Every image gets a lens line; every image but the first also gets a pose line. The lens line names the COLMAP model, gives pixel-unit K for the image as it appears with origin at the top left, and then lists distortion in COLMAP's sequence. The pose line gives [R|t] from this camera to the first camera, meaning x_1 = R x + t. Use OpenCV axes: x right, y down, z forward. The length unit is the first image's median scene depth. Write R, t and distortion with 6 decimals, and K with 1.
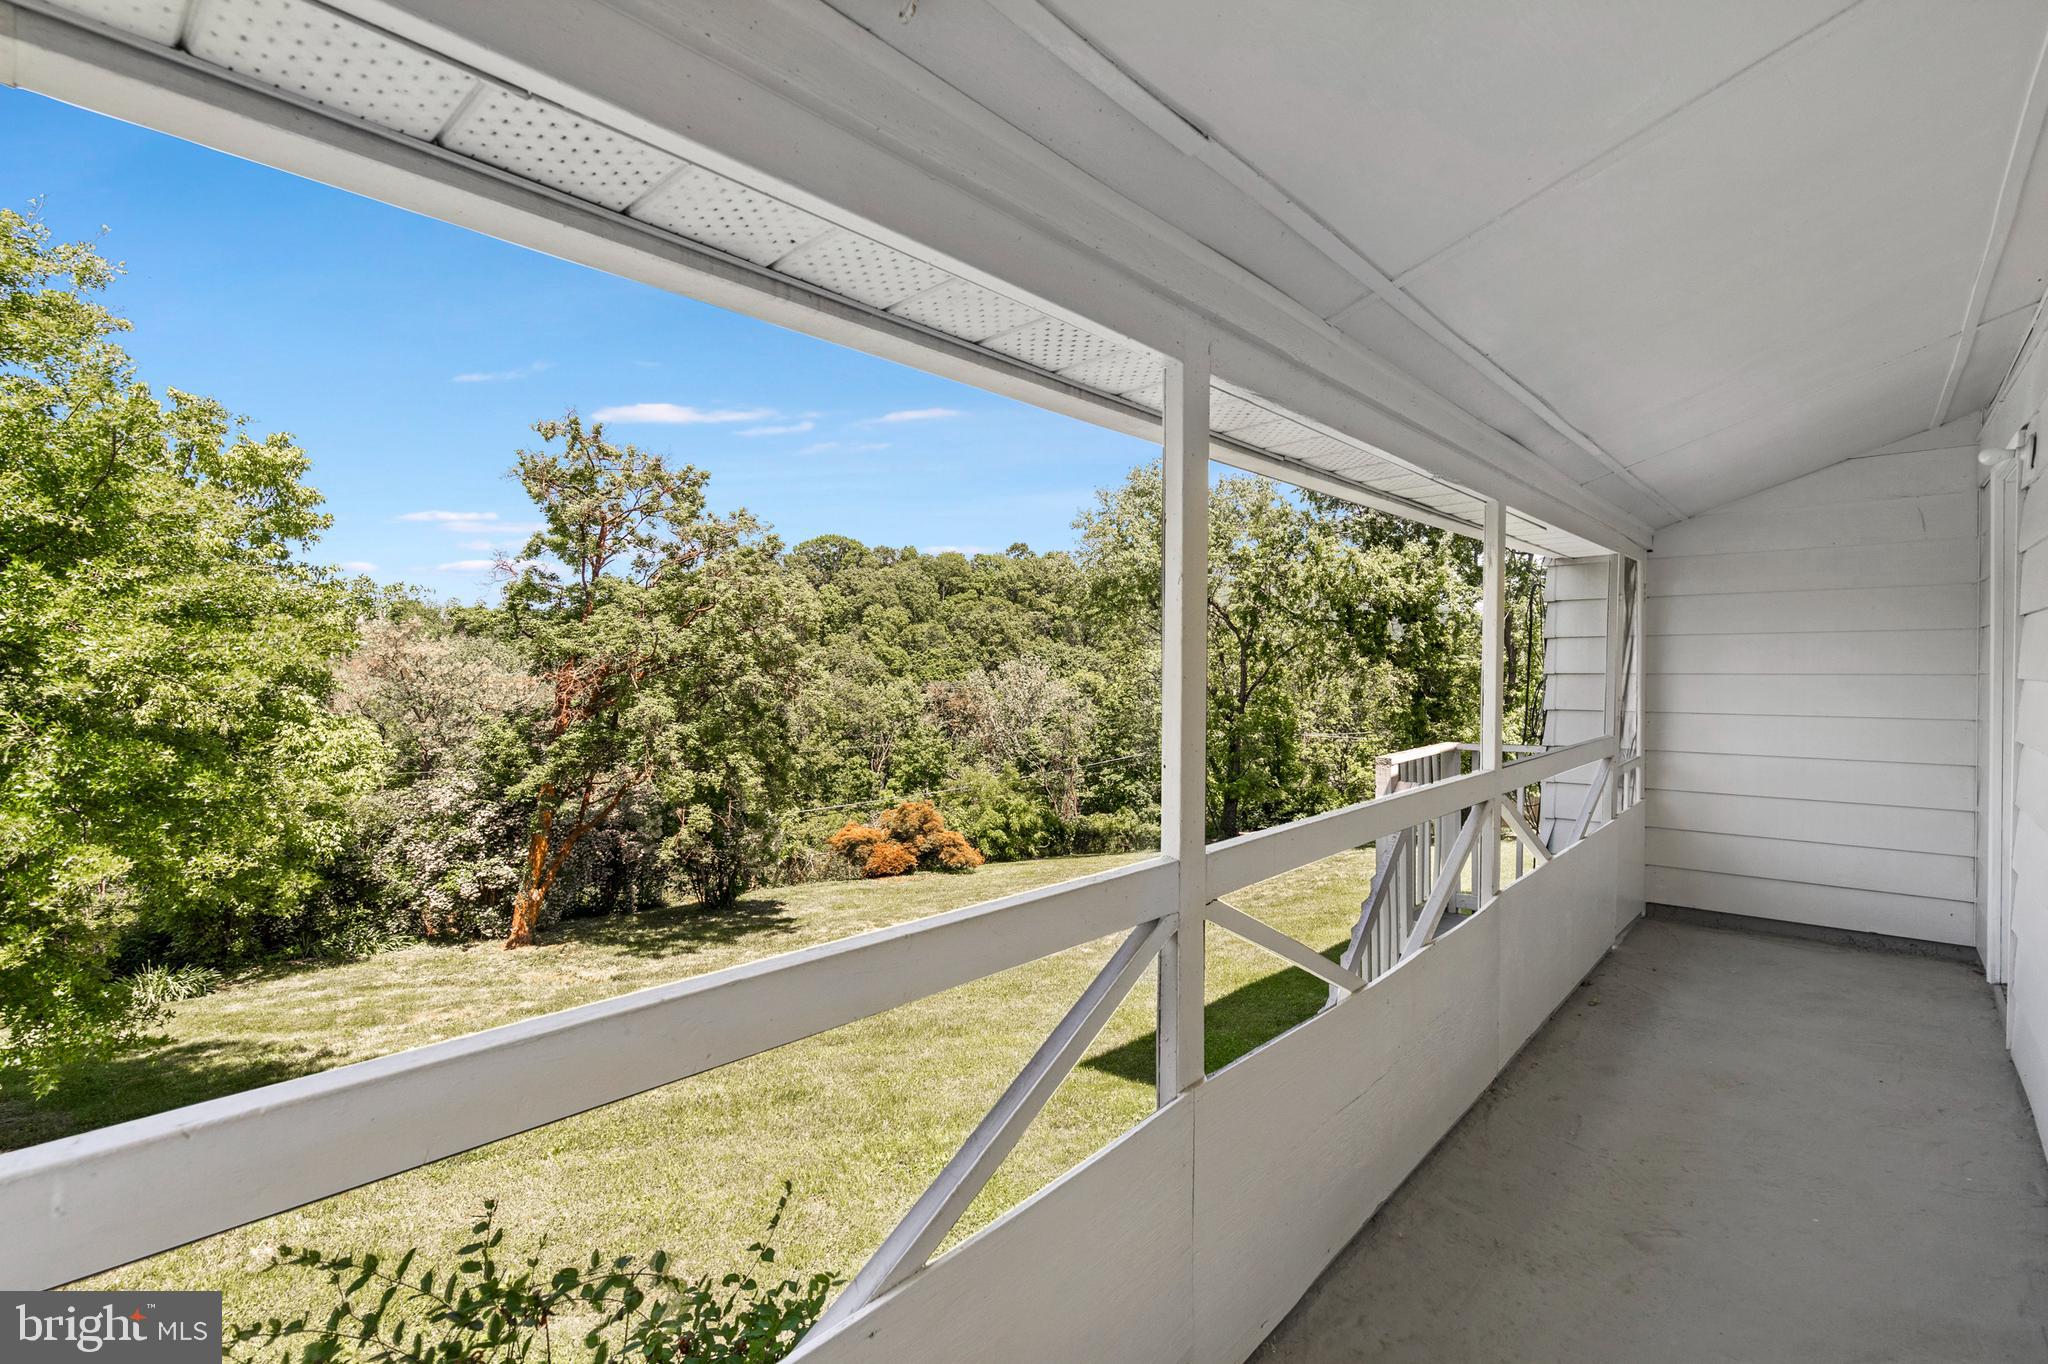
lens RADIAL K [[951.5, 0, 1034.8], [0, 951.5, 673.1], [0, 0, 1]] dist [-0.006172, 0.002464]
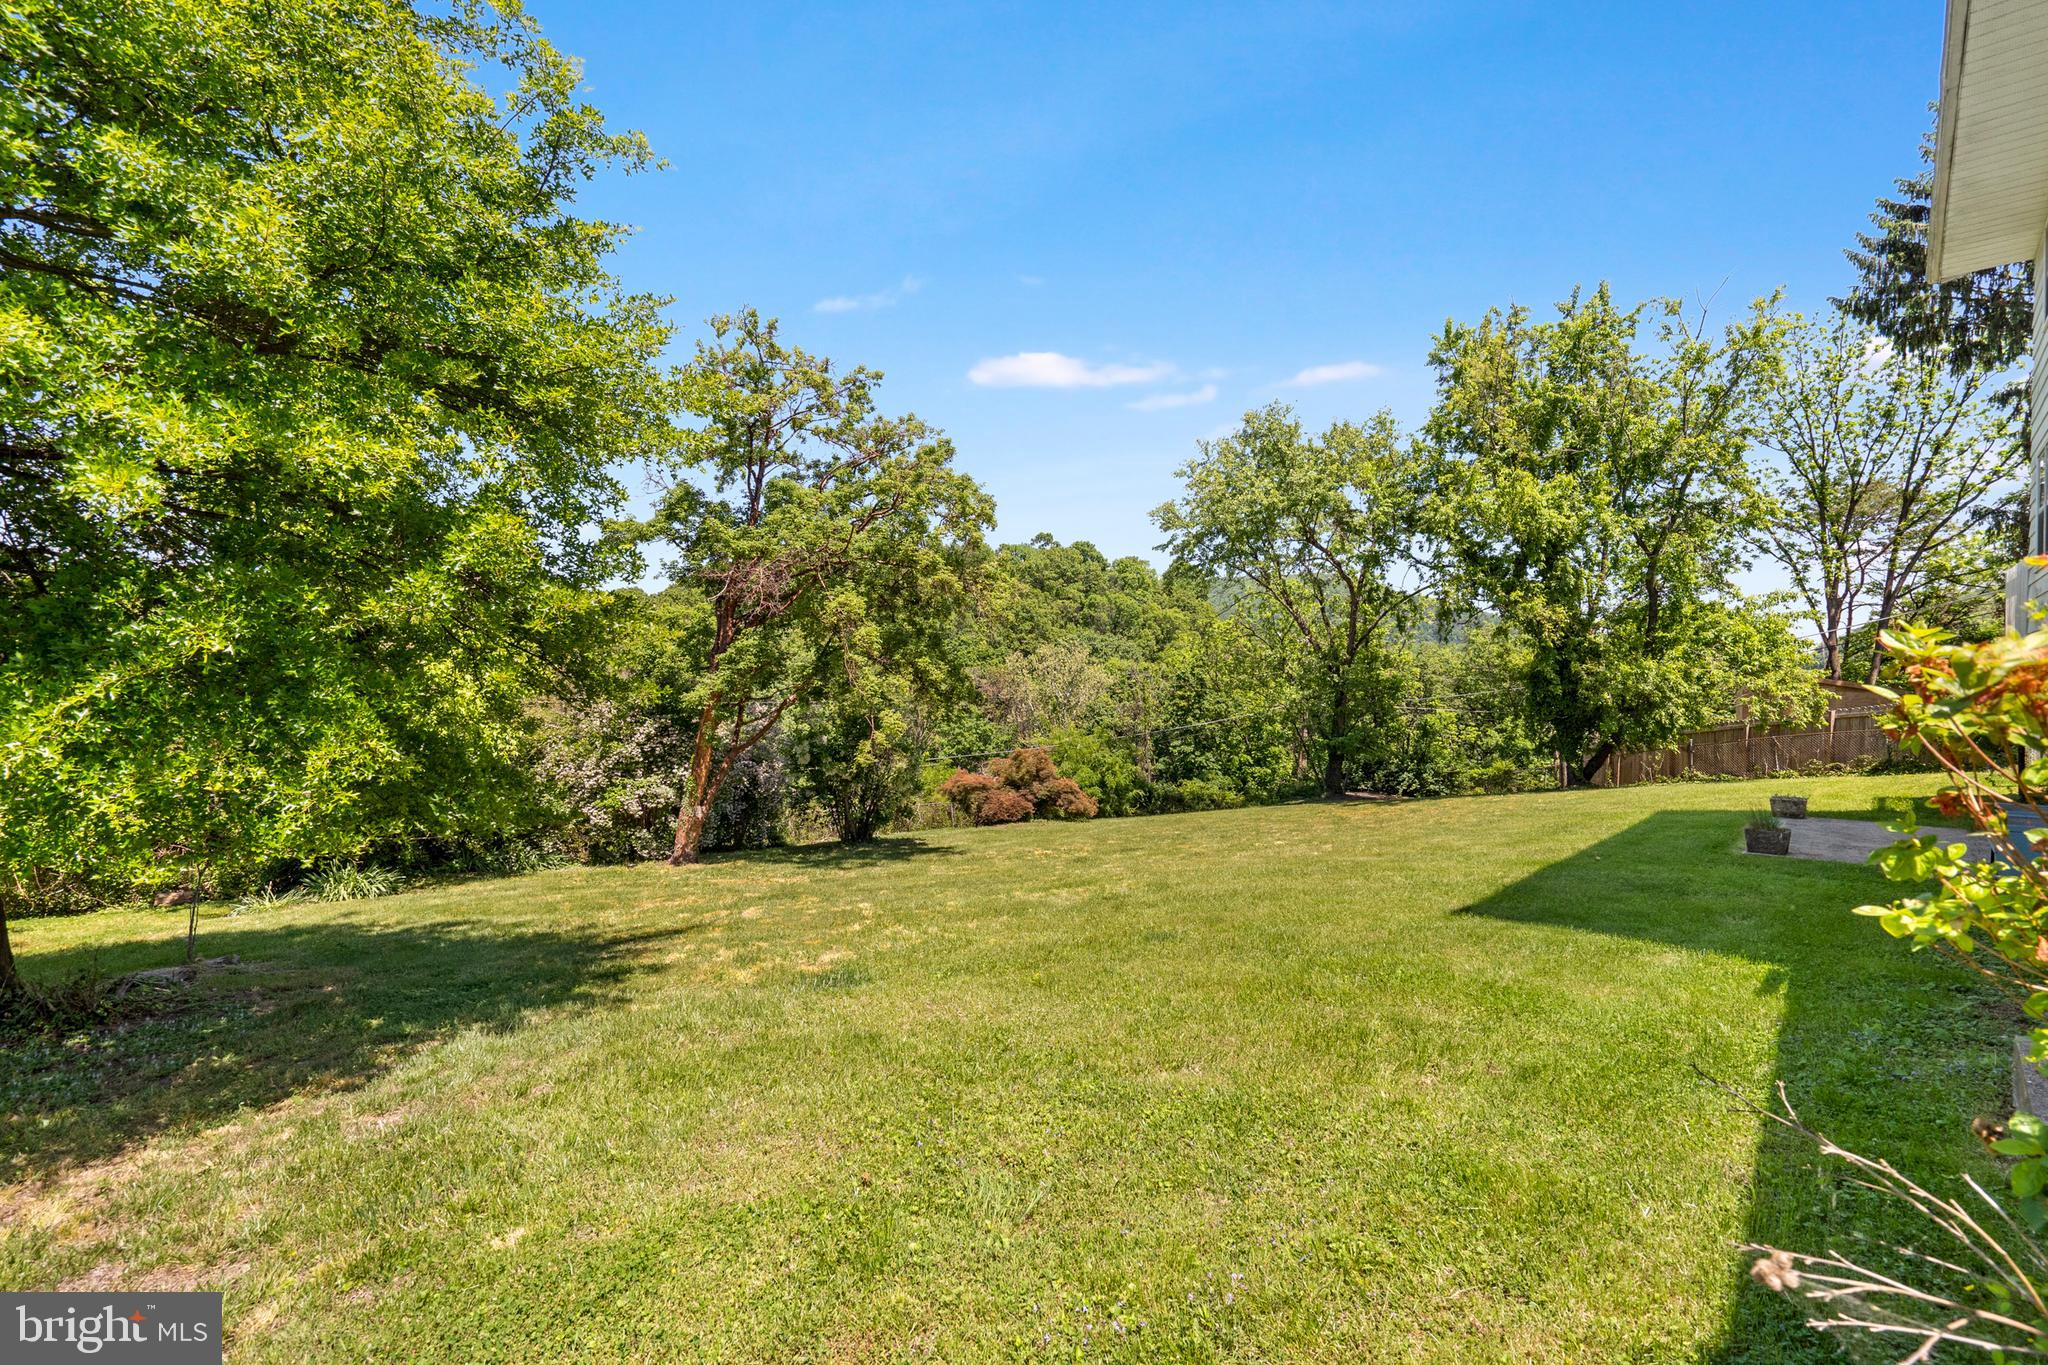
lens RADIAL K [[951.5, 0, 1015.2], [0, 951.5, 687.0], [0, 0, 1]] dist [-0.006172, 0.002464]
pose [[0.999953, 0.003497, -0.009090, -0.134894], [-0.003448, 0.999980, 0.005339, 0.068723], [0.009109, -0.005308, 0.999944, 0.026492]]
